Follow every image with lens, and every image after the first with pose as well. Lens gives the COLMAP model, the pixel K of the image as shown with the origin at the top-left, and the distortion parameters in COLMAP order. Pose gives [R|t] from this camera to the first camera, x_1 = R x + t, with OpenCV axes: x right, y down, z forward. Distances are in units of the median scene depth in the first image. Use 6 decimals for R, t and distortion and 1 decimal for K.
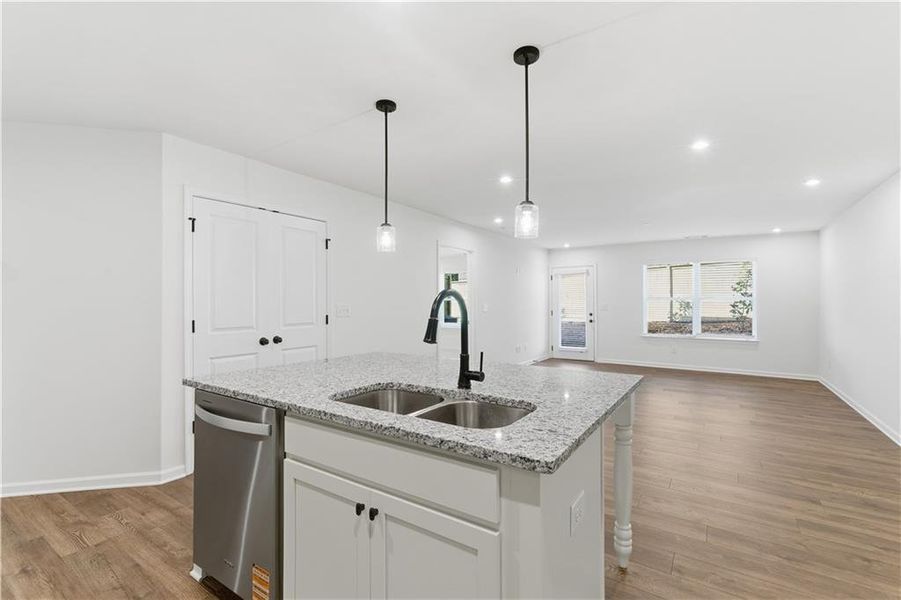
lens RADIAL K [[401.9, 0, 453.4], [0, 401.9, 301.3], [0, 0, 1]] dist [-0.001012, 0.000049]
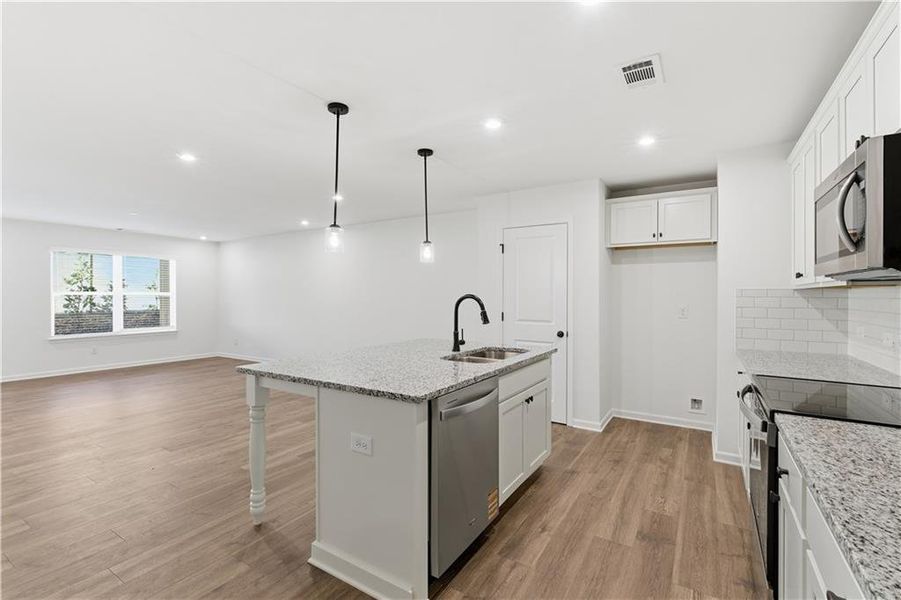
lens RADIAL K [[407.7, 0, 450.2], [0, 407.7, 294.5], [0, 0, 1]] dist [-0.000050, 0.000577]
pose [[-0.019403, -0.001534, 0.999811, -1.029831], [-0.002823, 0.999995, 0.001479, -0.019351], [-0.999808, -0.002794, -0.019407, 0.629674]]
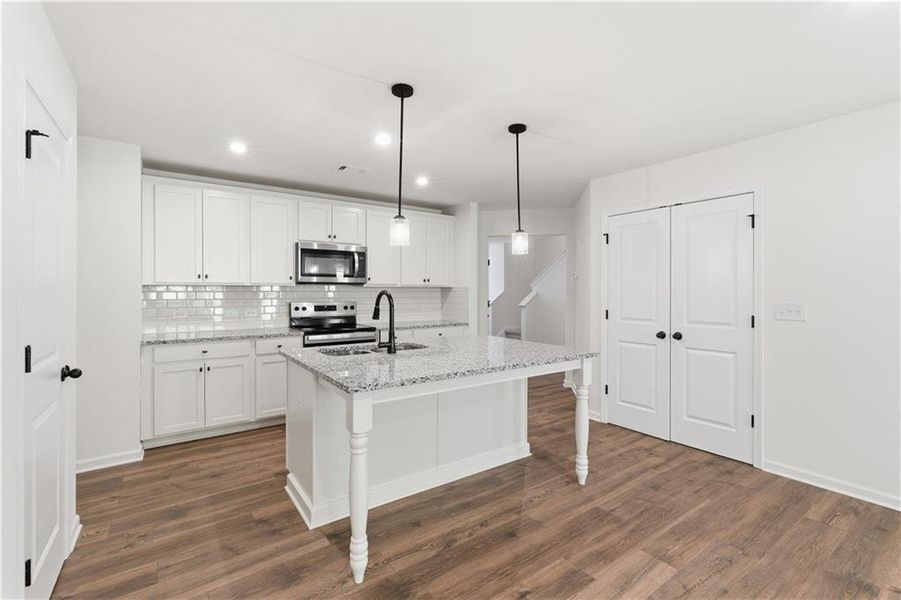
lens RADIAL K [[405.7, 0, 453.9], [0, 405.7, 291.7], [0, 0, 1]] dist [0.001489, 0.000477]
pose [[-0.356530, 0.002141, -0.934281, 0.850056], [-0.000506, 0.999997, 0.002485, -0.017240], [0.934284, 0.001359, -0.356528, 1.068009]]
